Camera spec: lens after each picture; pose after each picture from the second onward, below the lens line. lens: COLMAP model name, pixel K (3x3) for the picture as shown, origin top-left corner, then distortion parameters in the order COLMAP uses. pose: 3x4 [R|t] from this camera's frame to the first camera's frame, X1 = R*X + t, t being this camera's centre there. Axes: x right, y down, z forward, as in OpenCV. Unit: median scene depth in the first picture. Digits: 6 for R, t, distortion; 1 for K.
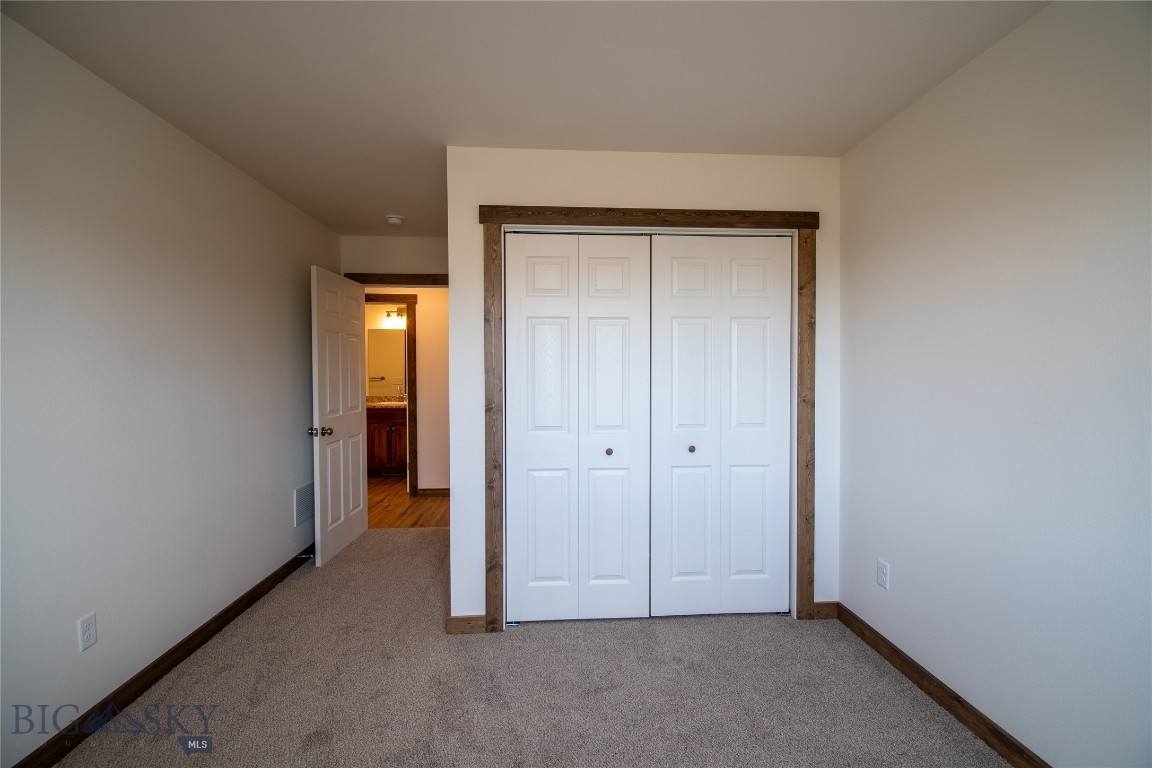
lens RADIAL K [[533.8, 0, 573.8], [0, 533.8, 382.1], [0, 0, 1]] dist [-0.000204, -0.000359]
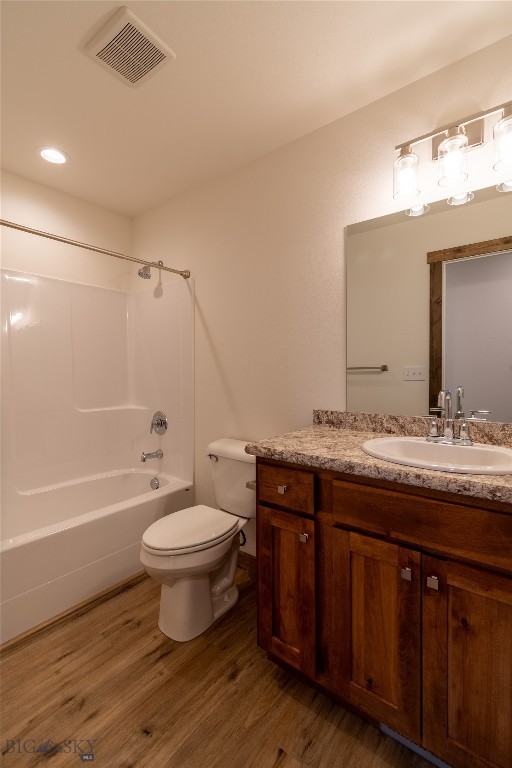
lens RADIAL K [[342.9, 0, 256.0], [0, 342.9, 384.0], [0, 0, 1]] dist [0.000375, -0.000459]
pose [[0.763998, 0.007312, -0.645177, -0.301806], [-0.002783, 0.999964, 0.008038, 0.004787], [0.645212, -0.004345, 0.763991, 0.842734]]
